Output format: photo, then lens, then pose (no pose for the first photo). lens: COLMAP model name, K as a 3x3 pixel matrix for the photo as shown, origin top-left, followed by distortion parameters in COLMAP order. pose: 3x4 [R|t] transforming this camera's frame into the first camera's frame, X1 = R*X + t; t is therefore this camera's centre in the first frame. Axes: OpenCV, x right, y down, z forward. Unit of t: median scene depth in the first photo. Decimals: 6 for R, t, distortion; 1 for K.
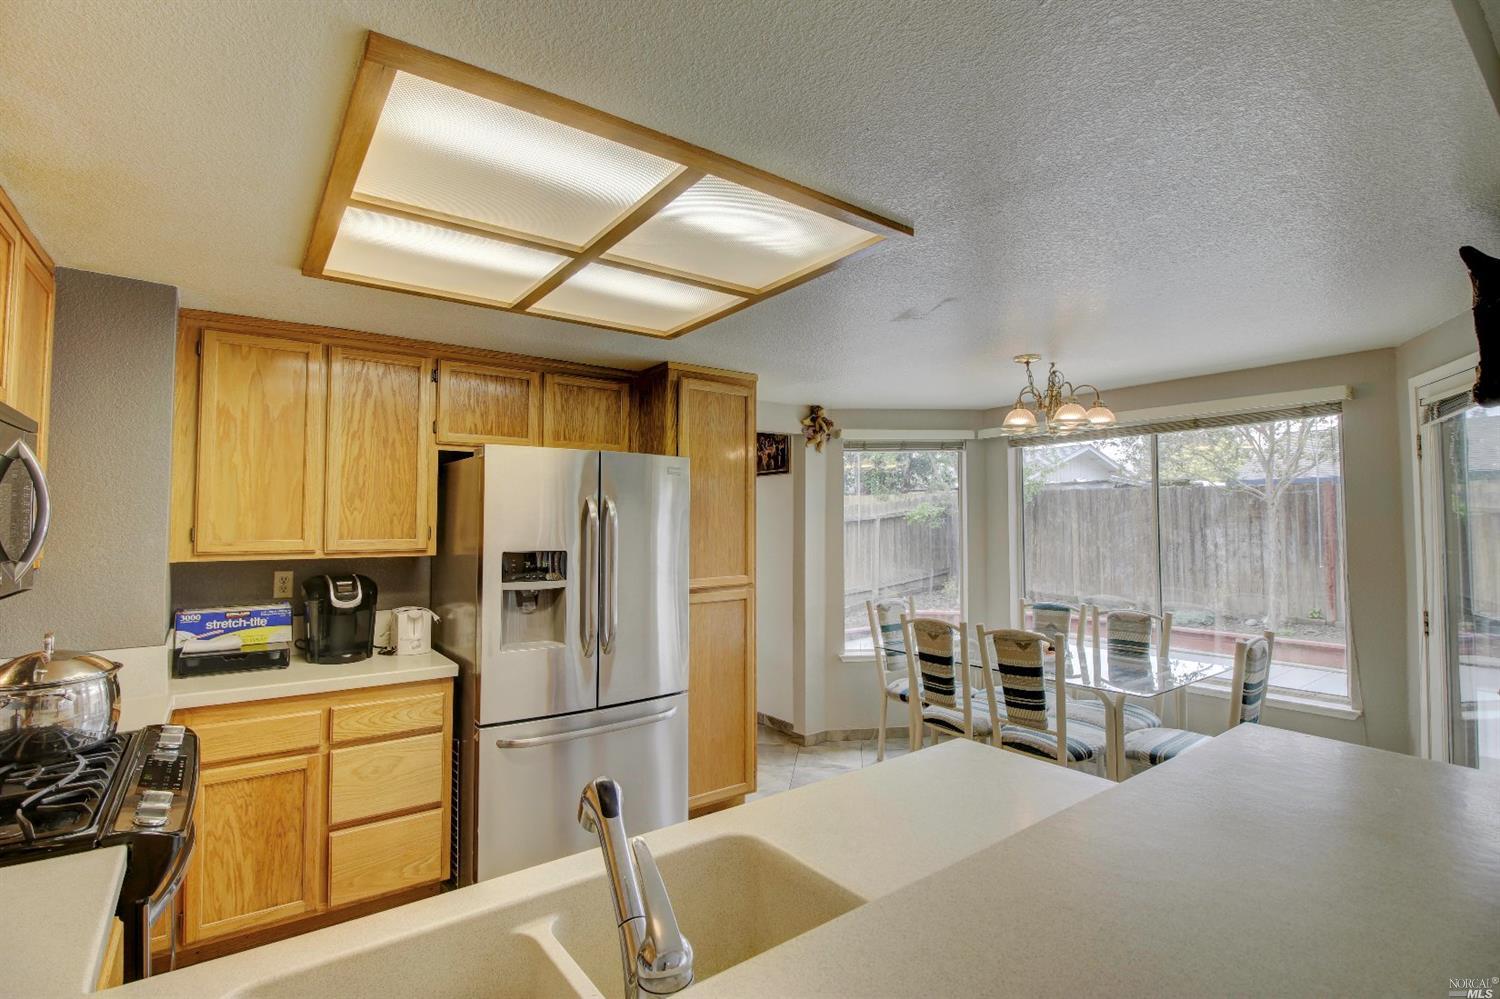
lens RADIAL K [[687.6, 0, 744.9], [0, 687.6, 492.1], [0, 0, 1]] dist [-0.008378, -0.008021]
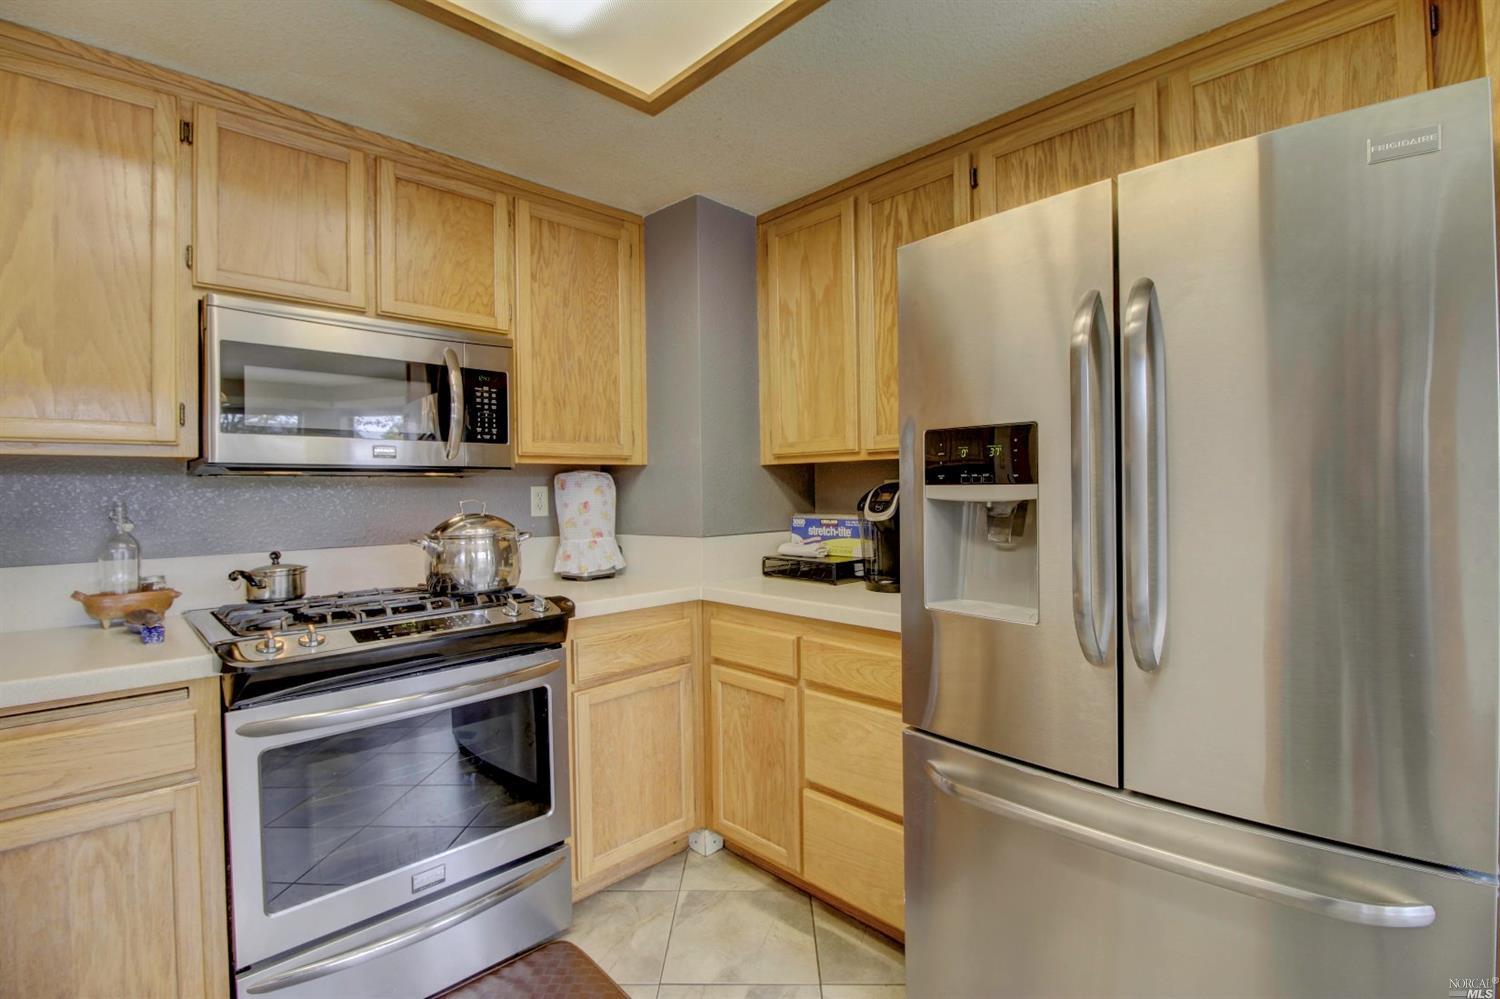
lens RADIAL K [[687.6, 0, 752.9], [0, 687.6, 488.6], [0, 0, 1]] dist [-0.008378, -0.008021]
pose [[0.145475, -0.000296, -0.989362, 0.147573], [0.058355, 0.998262, 0.008282, 0.099695], [0.987640, -0.058939, 0.145239, 0.637961]]
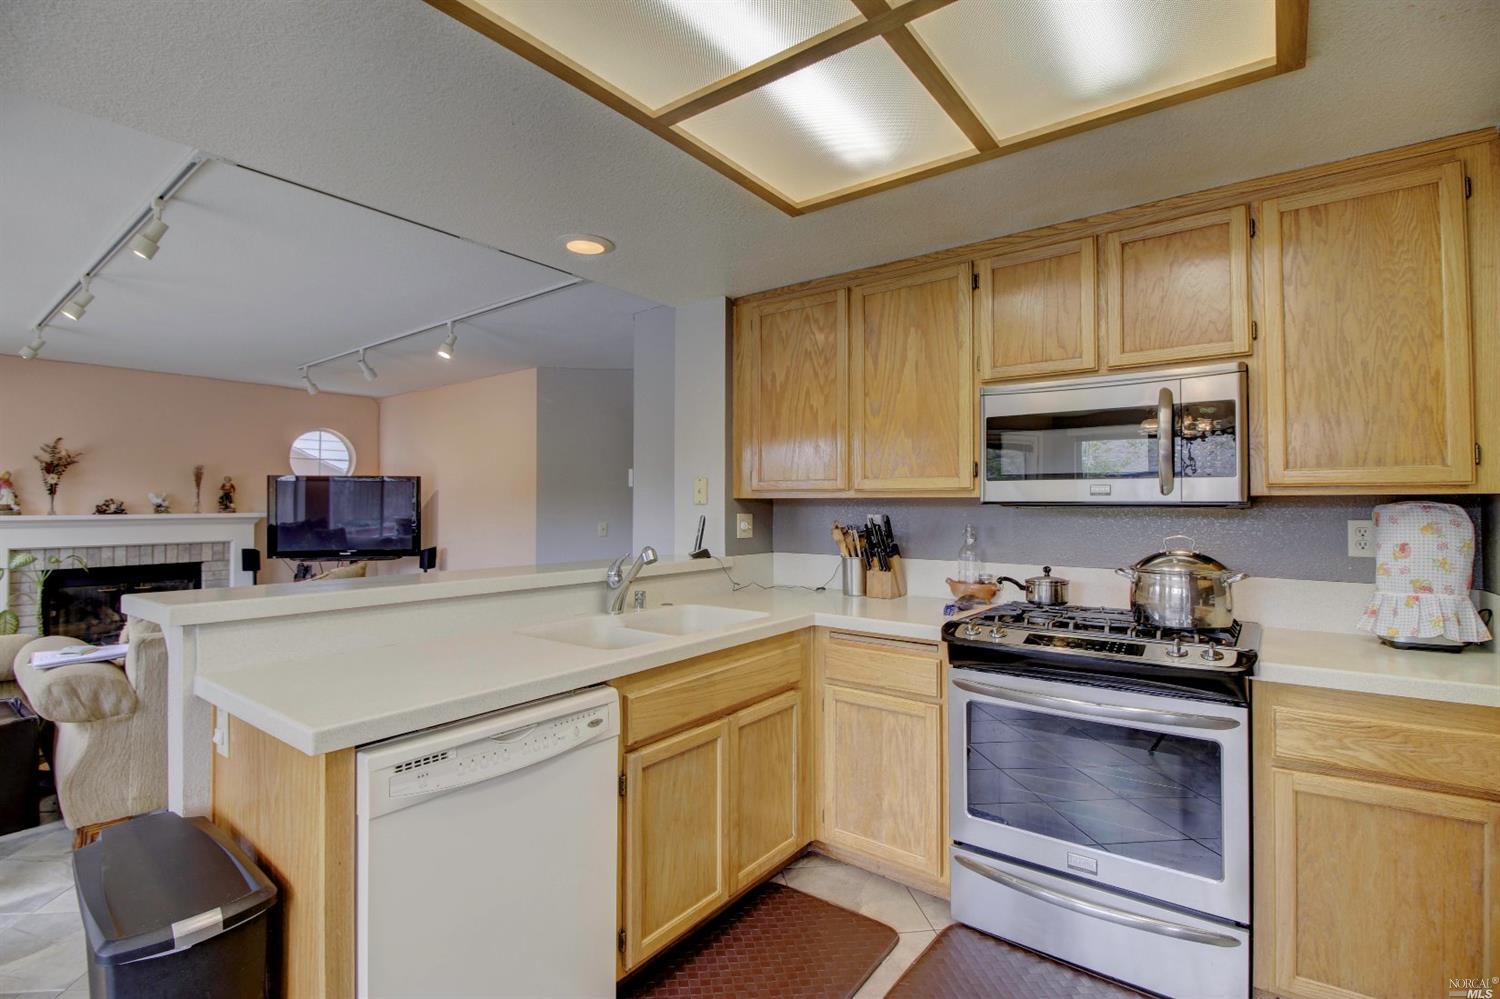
lens RADIAL K [[687.6, 0, 747.6], [0, 687.6, 488.3], [0, 0, 1]] dist [-0.008378, -0.008021]
pose [[-0.958330, -0.002807, -0.285650, 0.053404], [0.016412, 0.997759, -0.064868, 0.091594], [0.285192, -0.066853, -0.956136, 0.955018]]
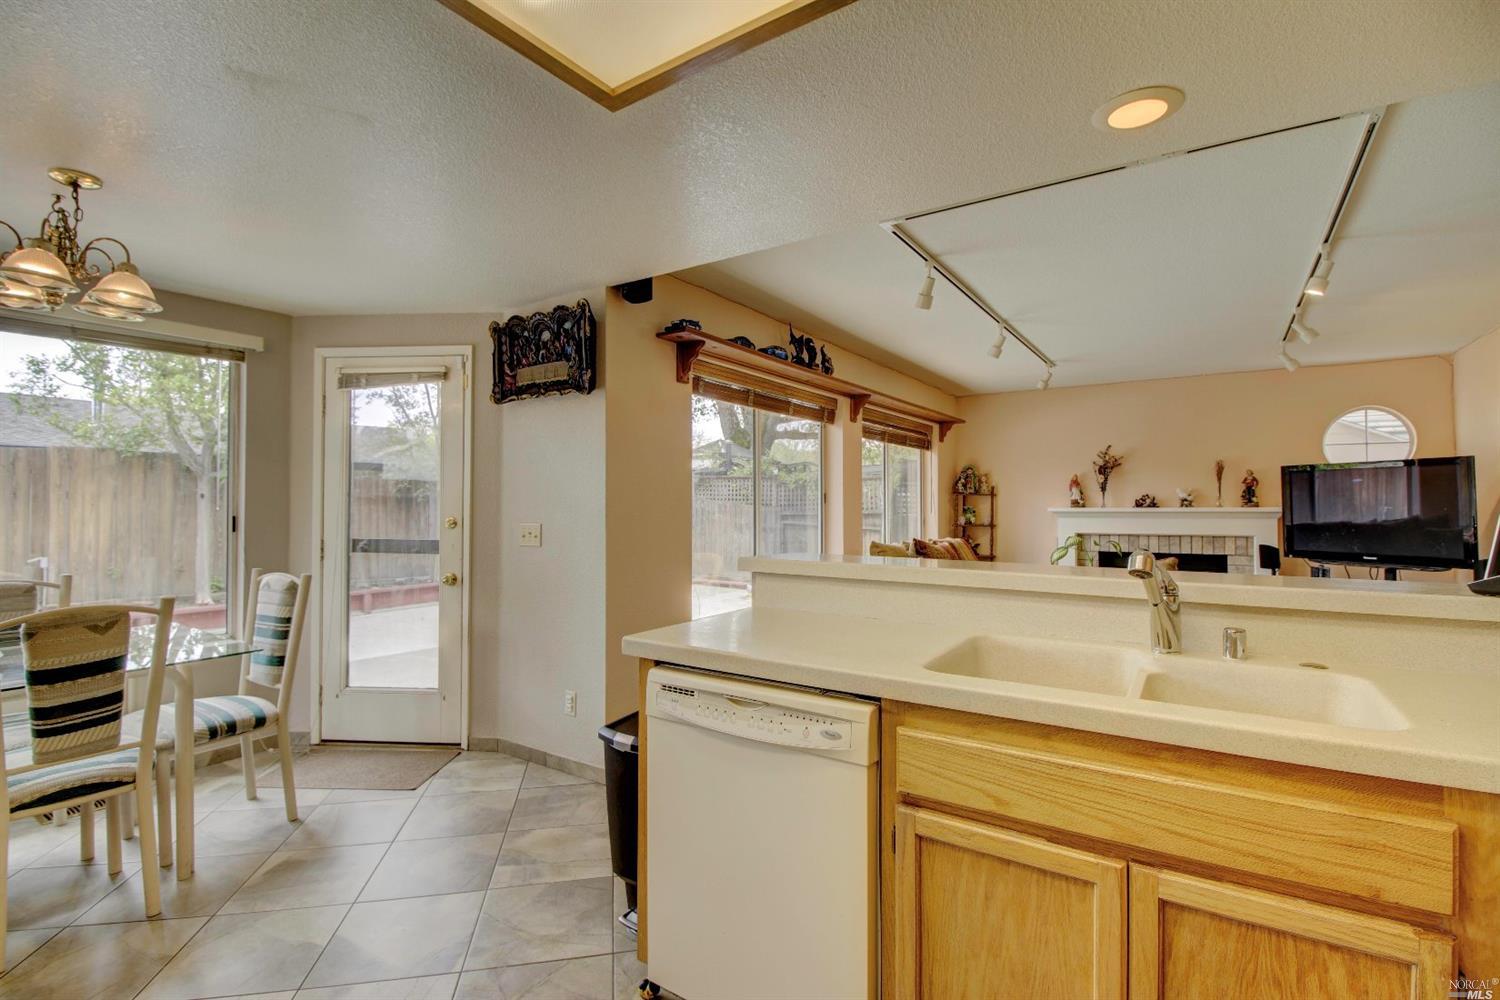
lens RADIAL K [[687.6, 0, 747.4], [0, 687.6, 491.8], [0, 0, 1]] dist [-0.008378, -0.008021]
pose [[-0.343413, 0.020532, 0.938960, -0.382811], [-0.039772, 0.998546, -0.036381, 0.092958], [-0.938342, -0.049838, -0.342097, 0.631667]]
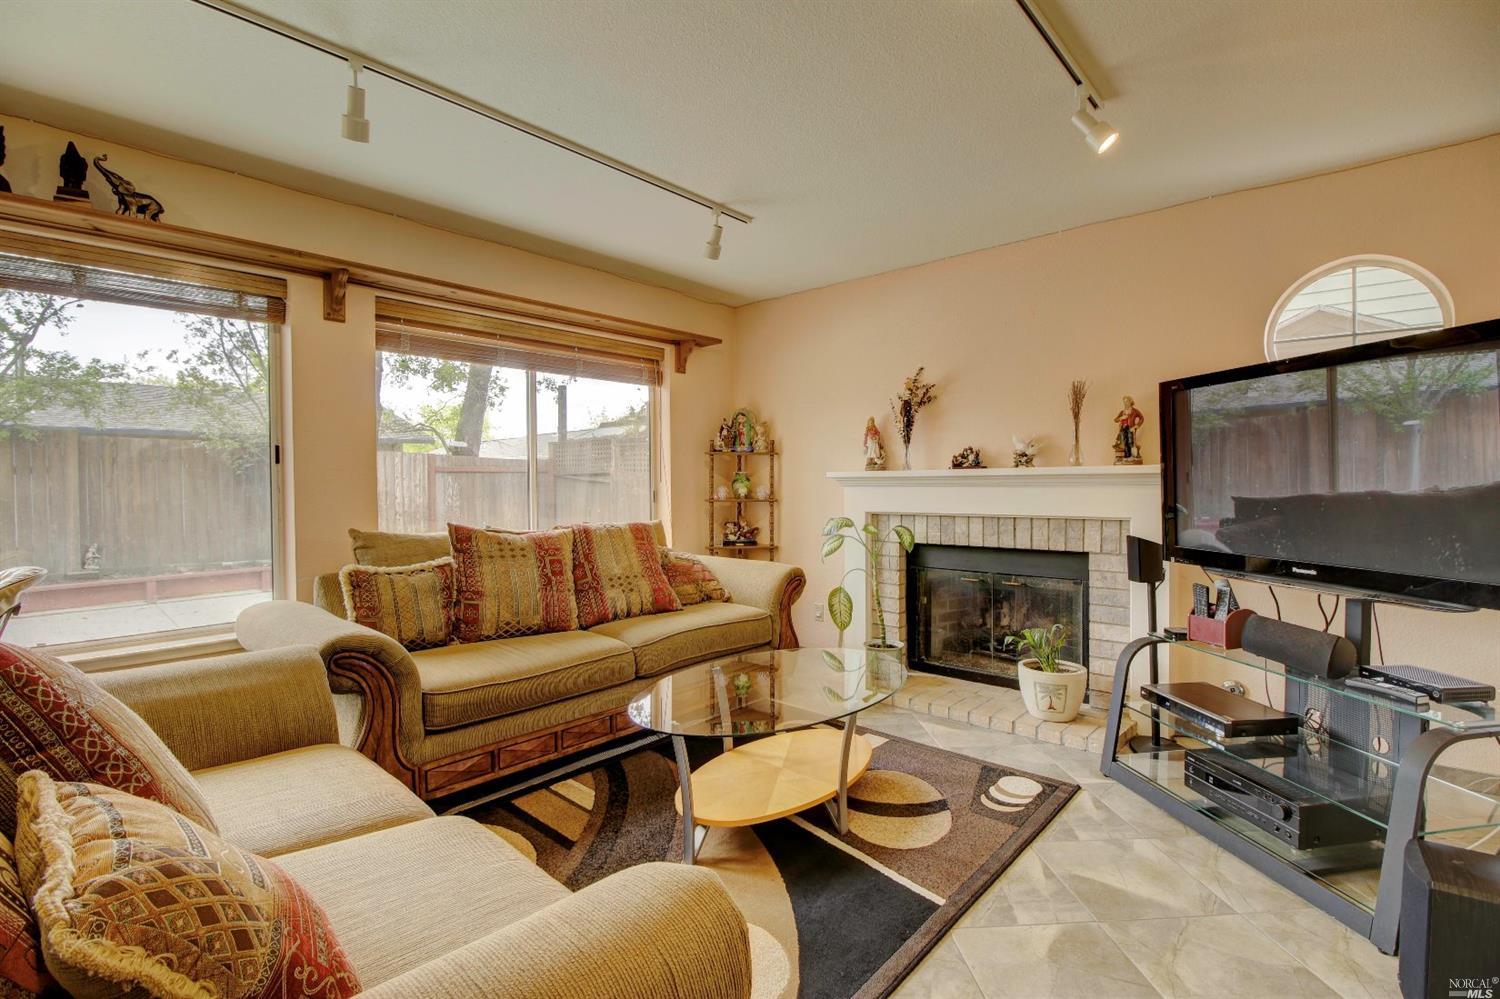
lens RADIAL K [[687.6, 0, 748.8], [0, 687.6, 490.5], [0, 0, 1]] dist [-0.008378, -0.008021]
pose [[-0.211210, -0.007795, 0.977410, 0.029838], [-0.036328, 0.999340, 0.000120, 0.069700], [-0.976765, -0.035482, -0.211353, -0.552606]]
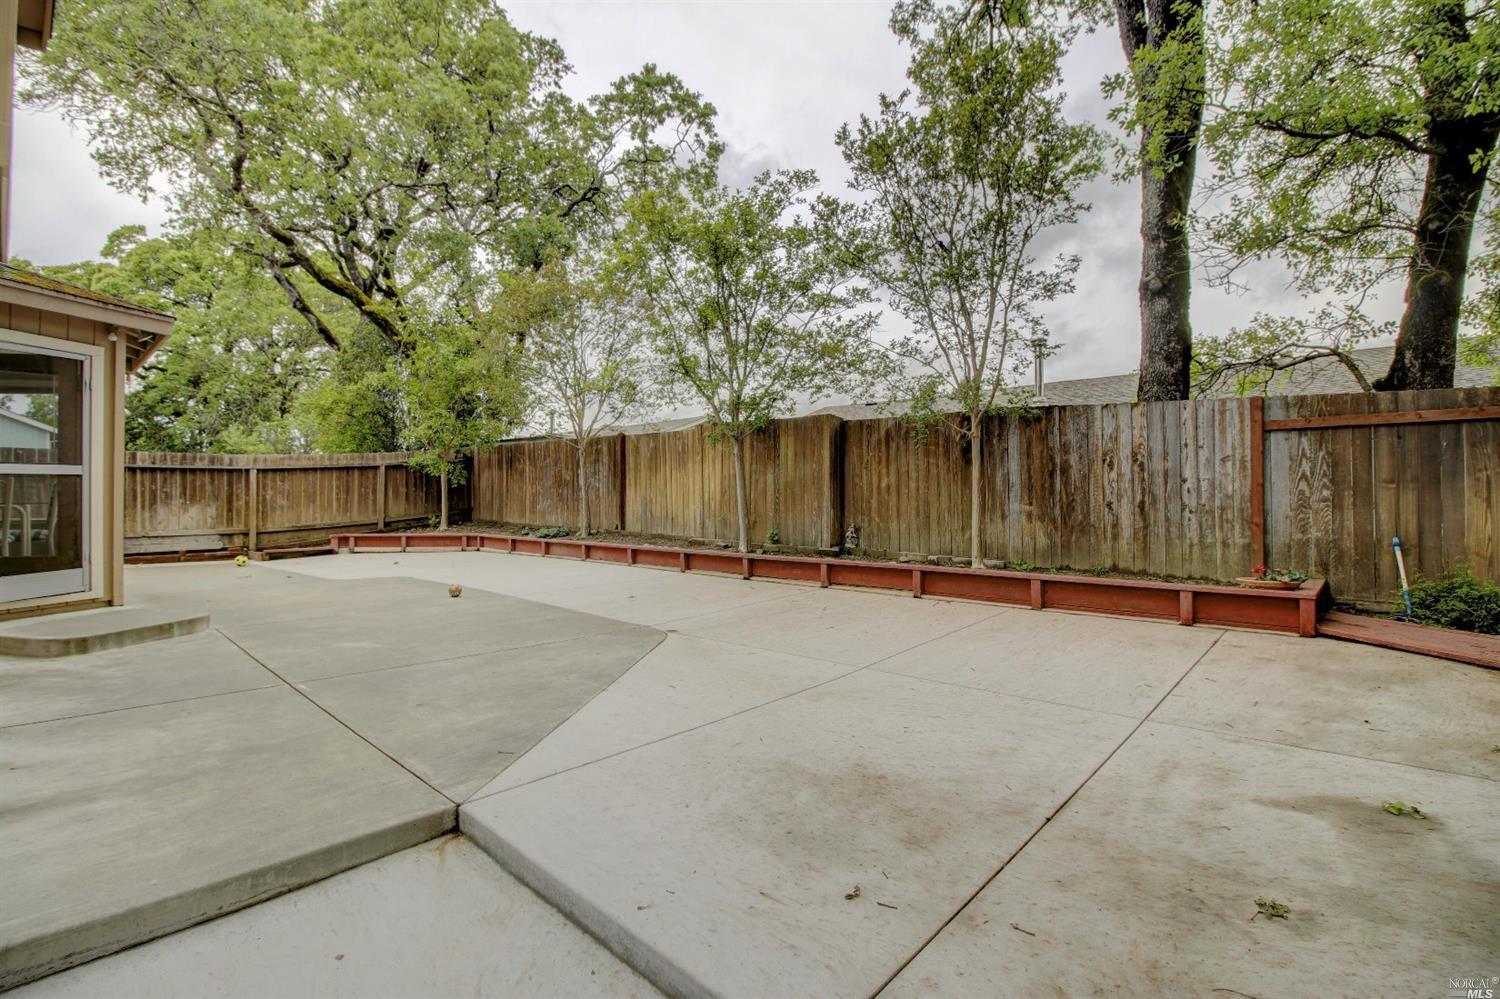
lens RADIAL K [[687.6, 0, 749.1], [0, 687.6, 489.4], [0, 0, 1]] dist [-0.008378, -0.008021]
pose [[0.981485, -0.001468, 0.191535, 2.448597], [-0.005822, 0.999280, 0.037495, 0.136392], [-0.191452, -0.037916, 0.980769, -1.349453]]
